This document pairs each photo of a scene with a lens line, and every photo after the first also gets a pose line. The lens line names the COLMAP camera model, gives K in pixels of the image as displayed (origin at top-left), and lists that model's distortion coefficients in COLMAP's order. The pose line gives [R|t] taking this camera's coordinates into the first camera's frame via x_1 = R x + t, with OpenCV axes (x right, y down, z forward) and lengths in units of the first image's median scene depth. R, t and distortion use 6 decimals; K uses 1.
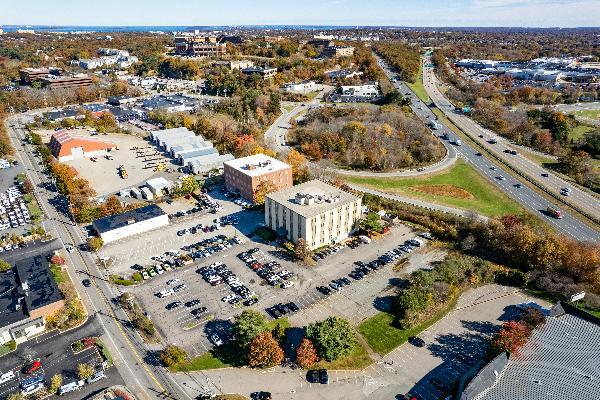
lens RADIAL K [[395.4, 0, 302.7], [0, 395.4, 200.6], [0, 0, 1]] dist [-0.086489, 0.075219]
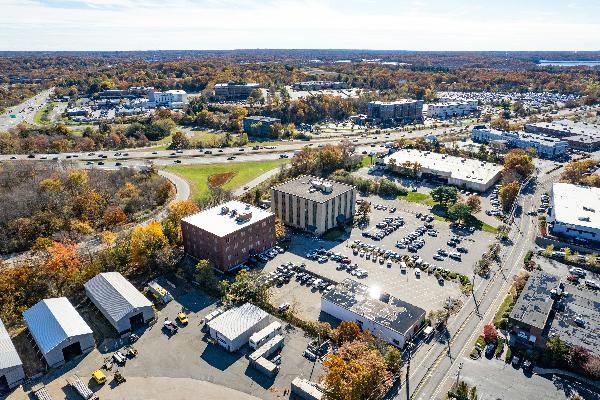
lens RADIAL K [[382.7, 0, 300.0], [0, 382.7, 200.0], [0, 0, 1]] dist [-0.071797, 0.062738]
pose [[-0.173089, -0.366635, 0.914122, -0.972615], [0.402732, 0.820645, 0.405401, -0.437058], [-0.898803, 0.438316, 0.005611, 1.025463]]
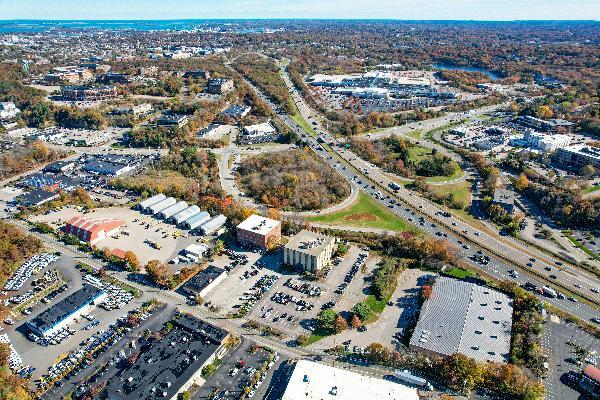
lens RADIAL K [[382.7, 0, 300.0], [0, 382.7, 200.0], [0, 0, 1]] dist [-0.071797, 0.062738]
pose [[0.924886, -0.172750, 0.338737, -0.558301], [0.163269, 0.984961, 0.056524, -0.298066], [-0.343407, 0.003027, 0.939182, -0.602502]]
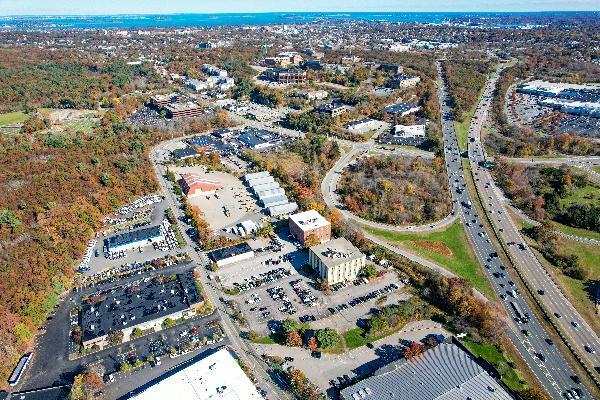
lens RADIAL K [[382.7, 0, 300.0], [0, 382.7, 200.0], [0, 0, 1]] dist [-0.071797, 0.062738]
pose [[0.977504, 0.081767, -0.194421, 0.169256], [-0.073821, 0.996126, 0.047781, -0.291066], [0.197574, -0.032353, 0.979754, -0.614454]]
